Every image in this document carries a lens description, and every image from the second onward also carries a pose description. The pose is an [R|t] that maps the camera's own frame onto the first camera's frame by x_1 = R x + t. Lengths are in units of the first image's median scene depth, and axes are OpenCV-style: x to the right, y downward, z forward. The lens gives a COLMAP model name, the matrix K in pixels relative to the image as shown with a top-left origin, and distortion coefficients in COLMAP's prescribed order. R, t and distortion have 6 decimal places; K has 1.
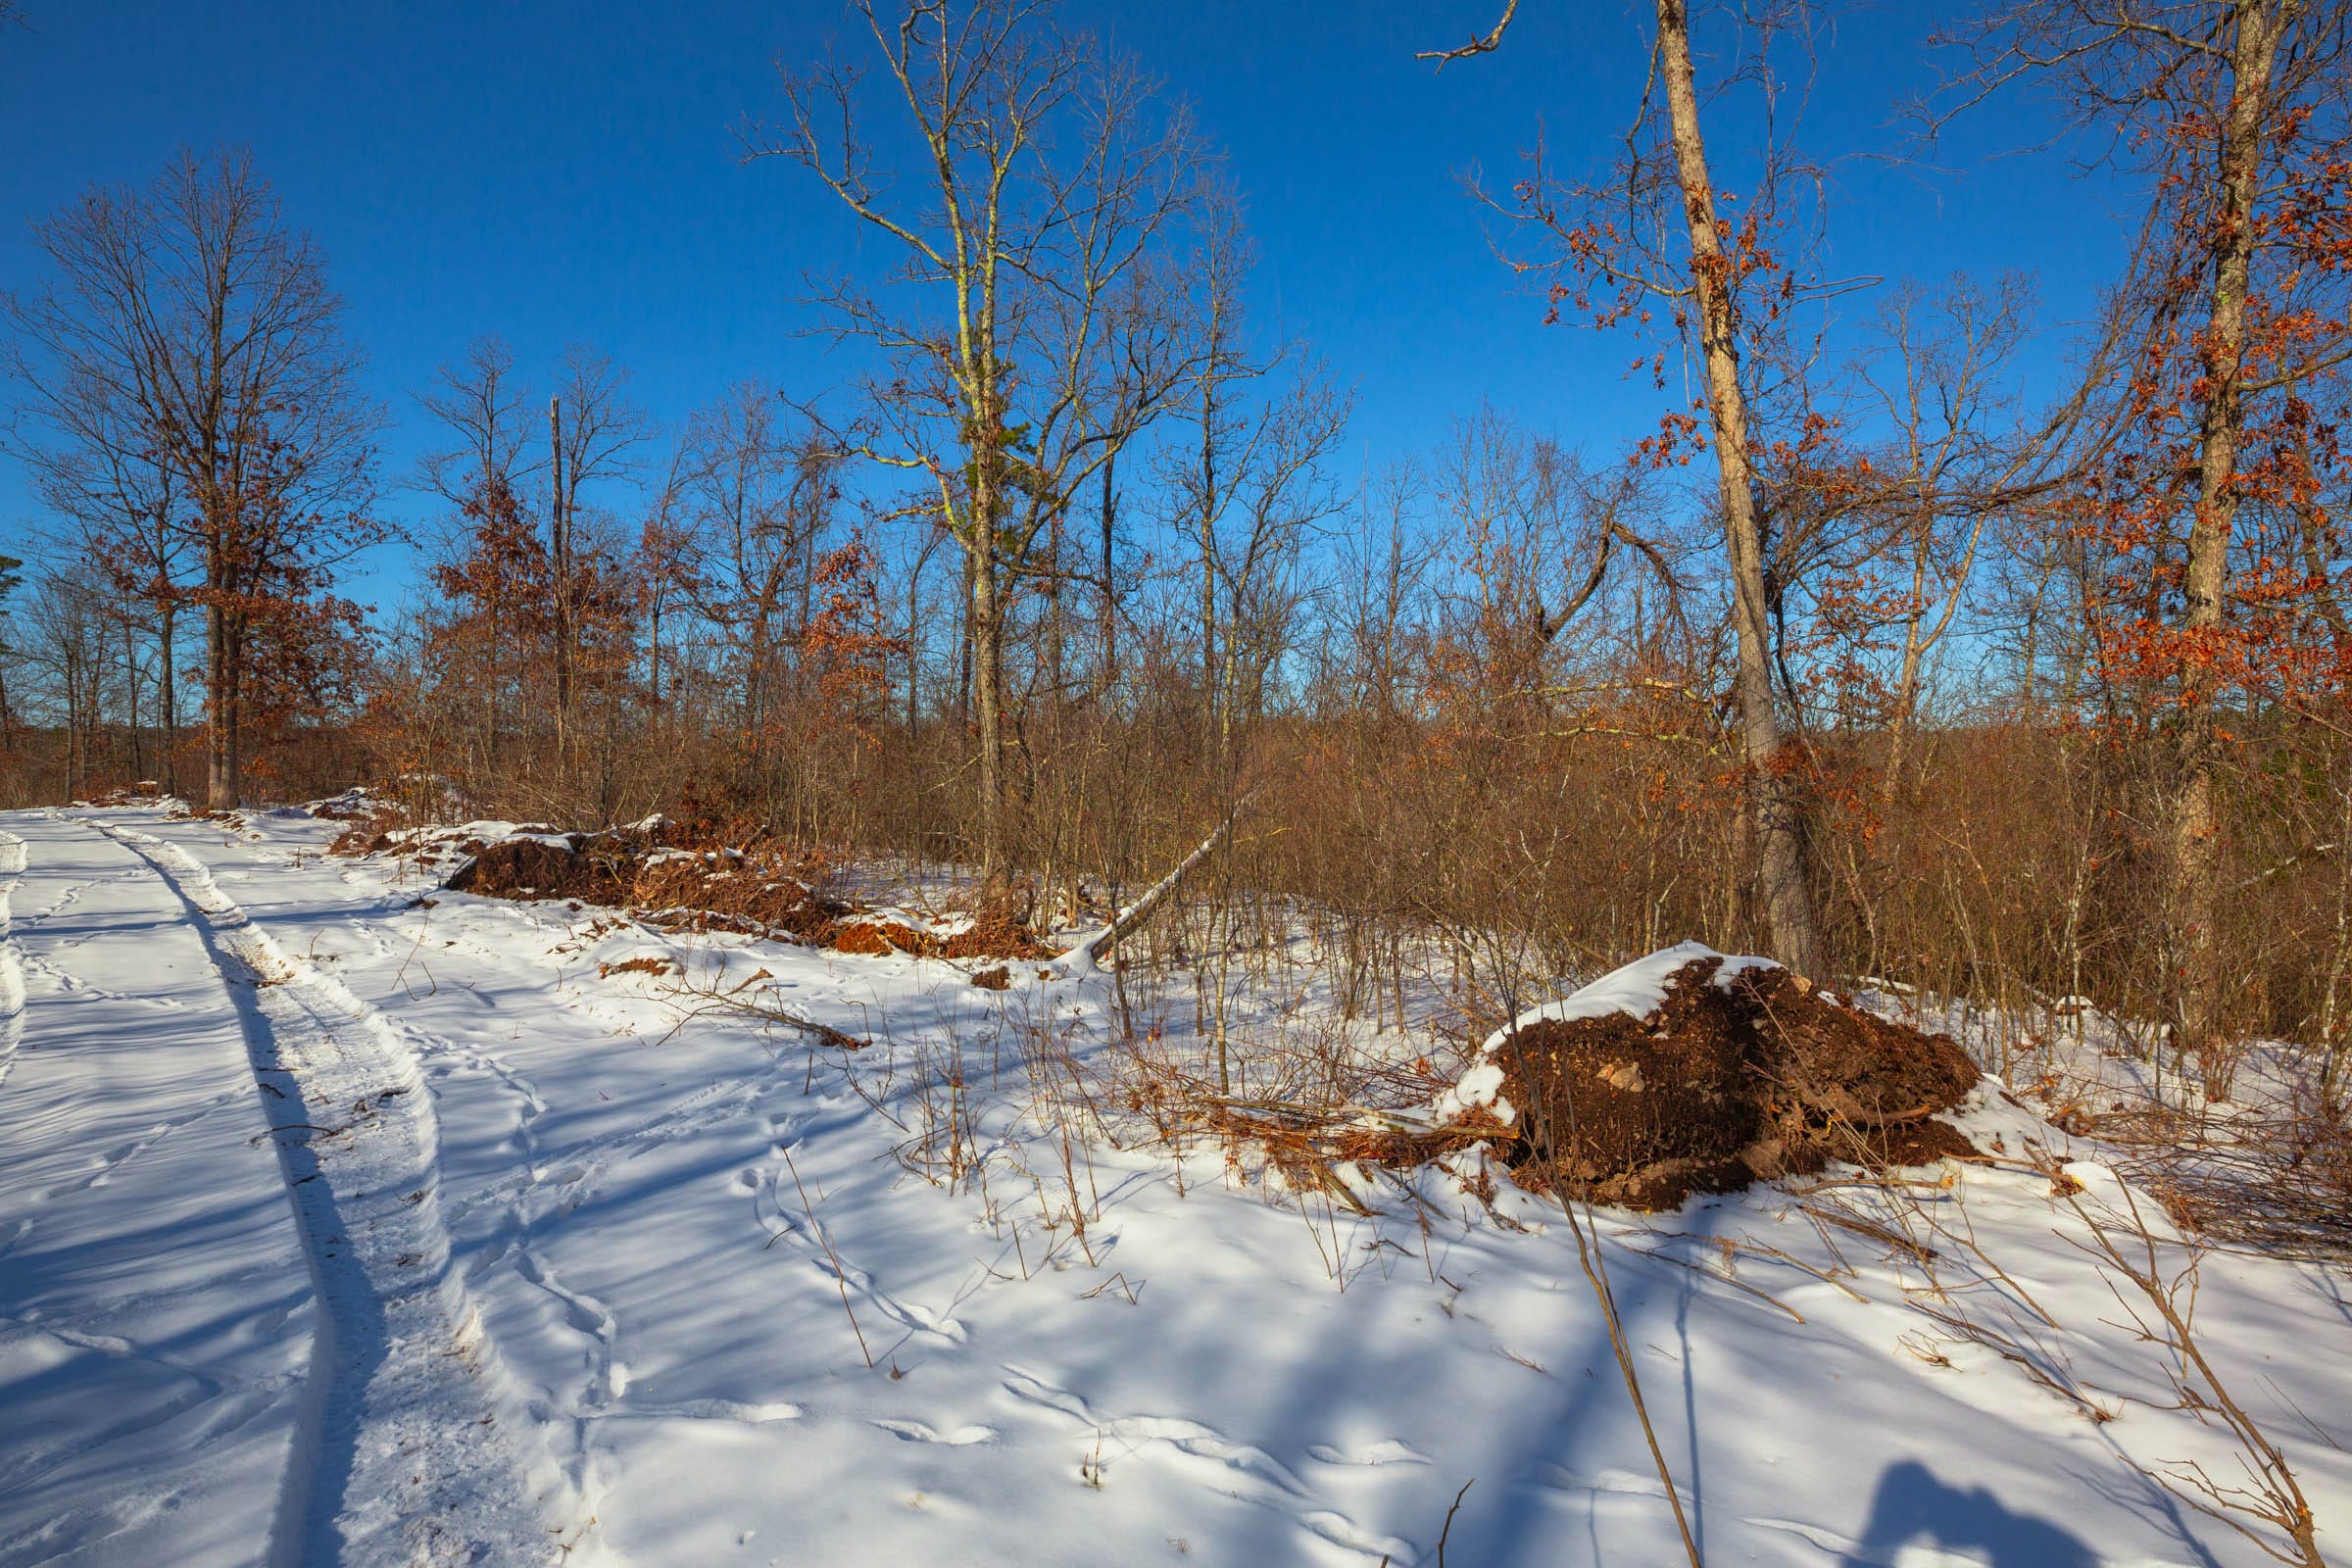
lens RADIAL K [[1121.0, 0, 1174.1], [0, 1121.0, 759.8], [0, 0, 1]] dist [-0.011508, 0.000391]
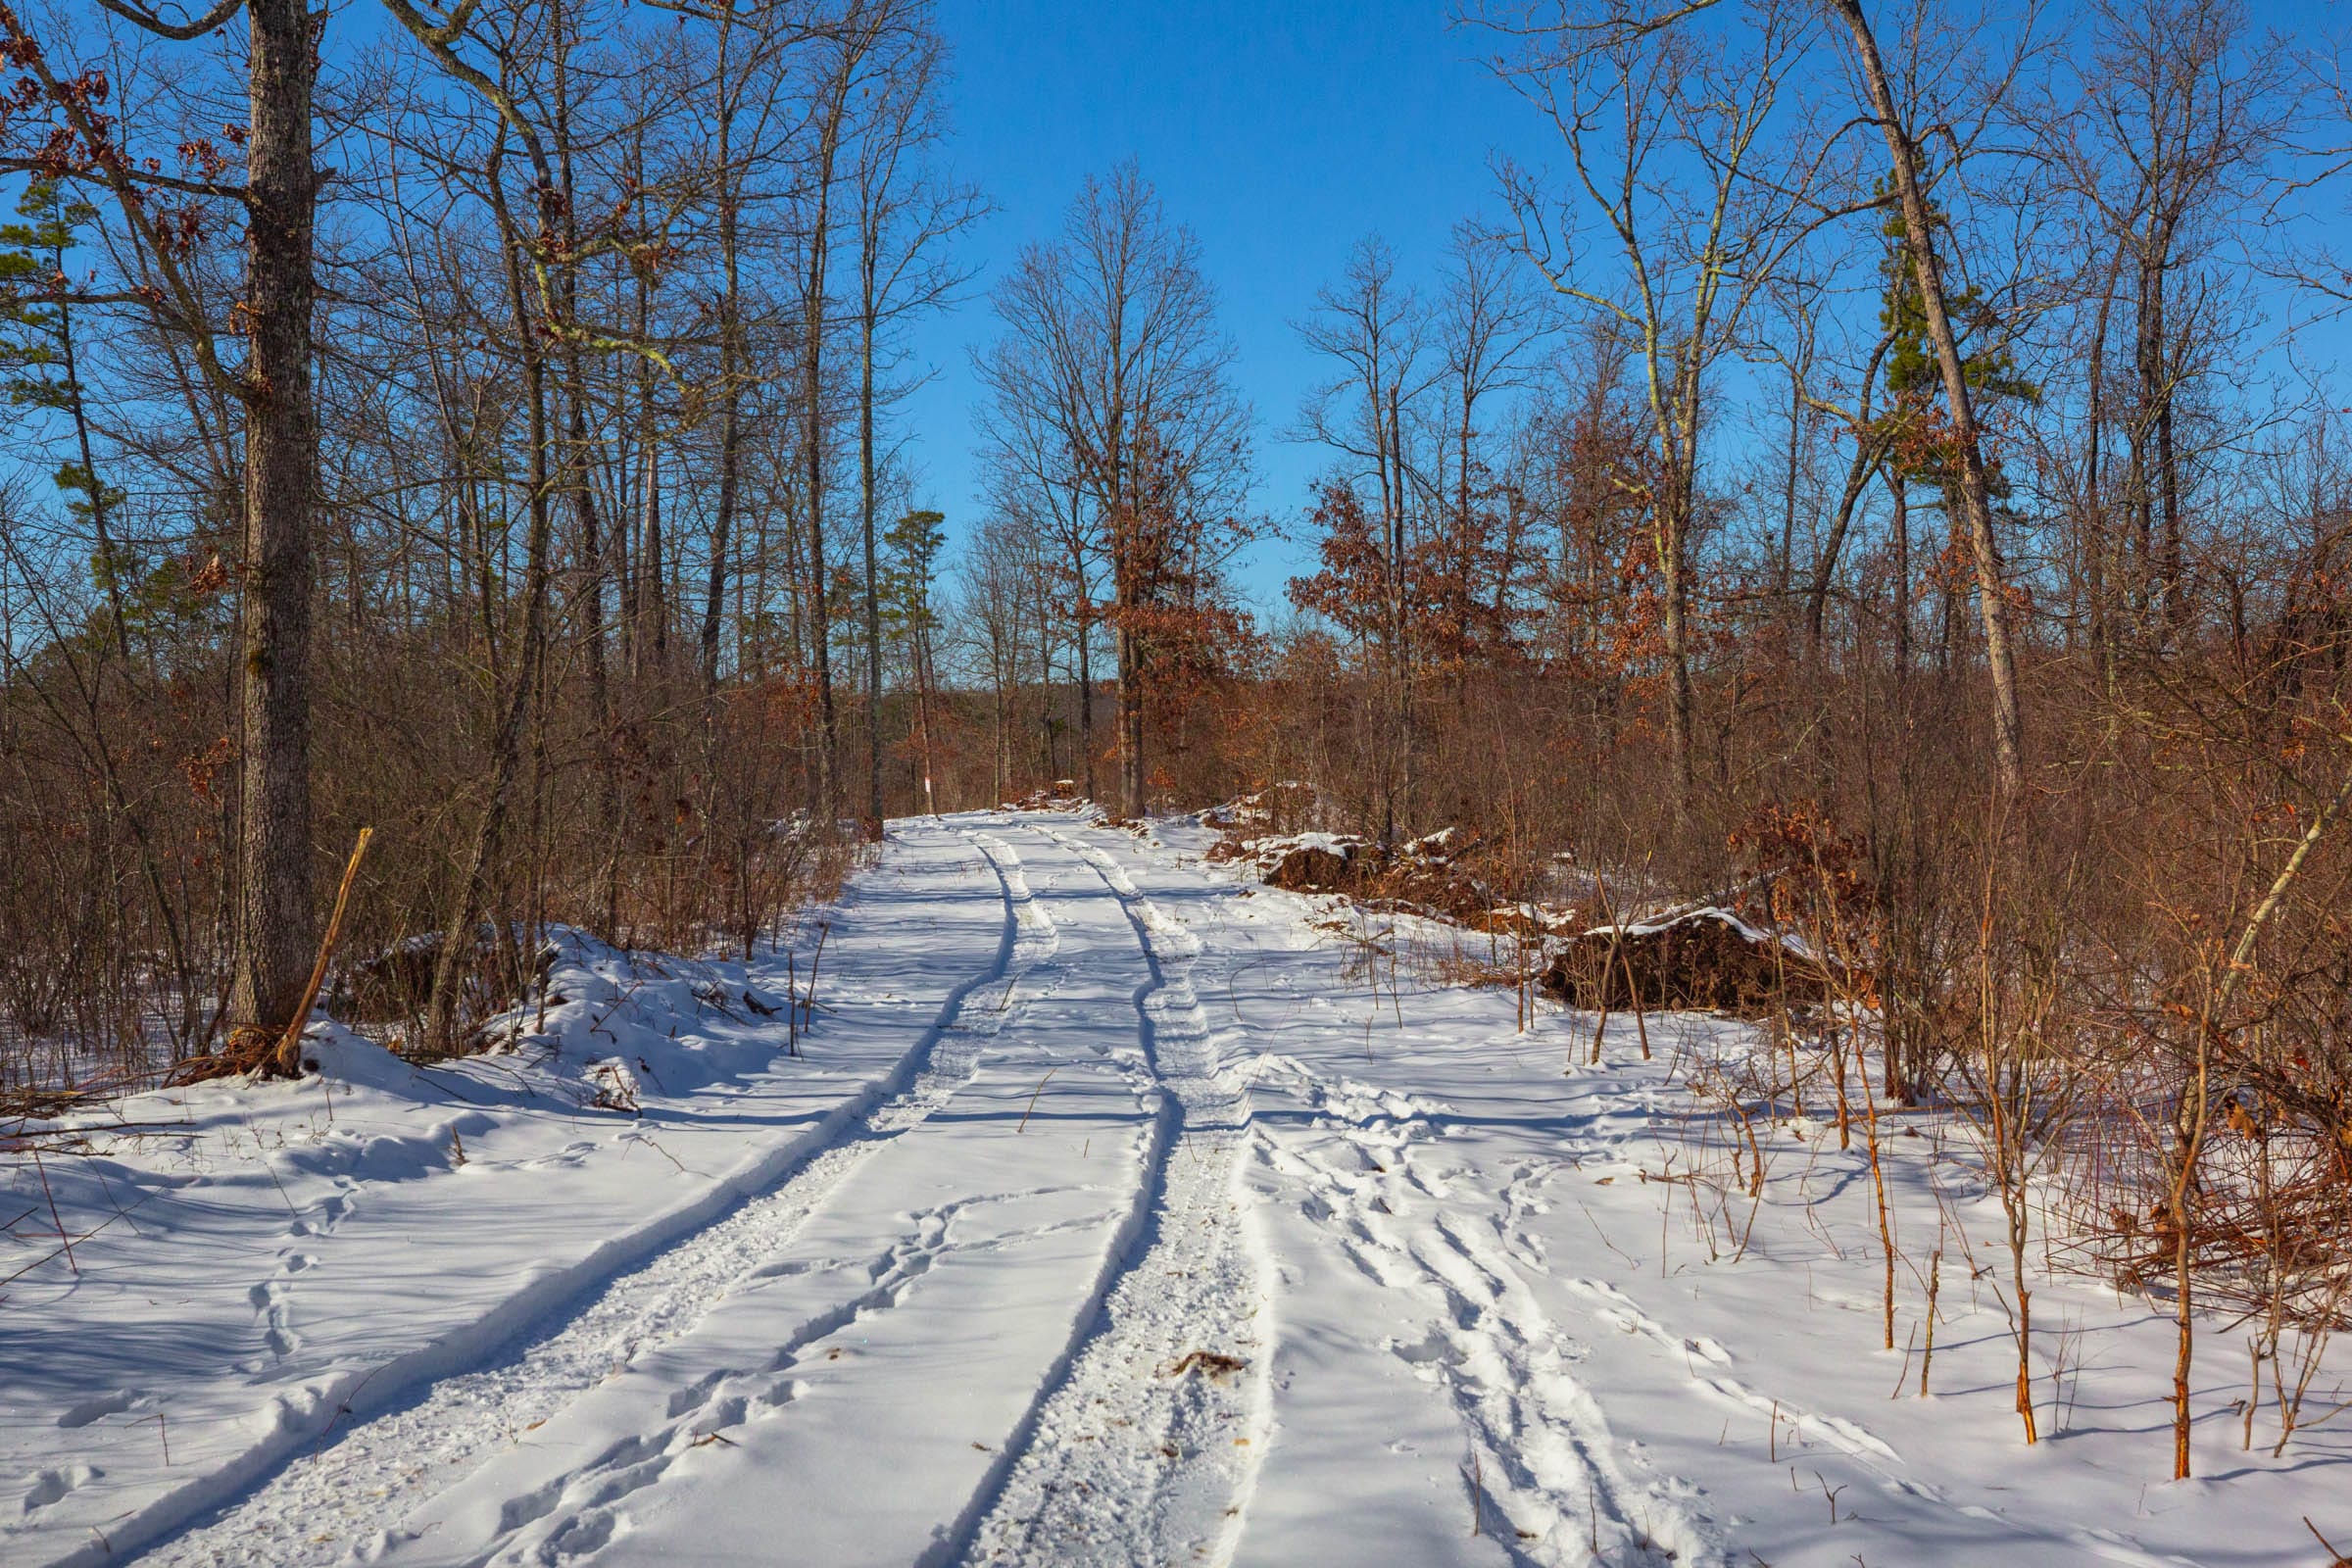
lens RADIAL K [[2127.0, 0, 1175.6], [0, 2127.0, 785.1], [0, 0, 1]] dist [-0.002804, -0.000326]
pose [[0.771350, -0.002719, -0.636405, 0.475043], [0.022292, 0.999493, 0.022749, -0.032999], [0.636021, -0.031734, 0.771019, -0.546299]]
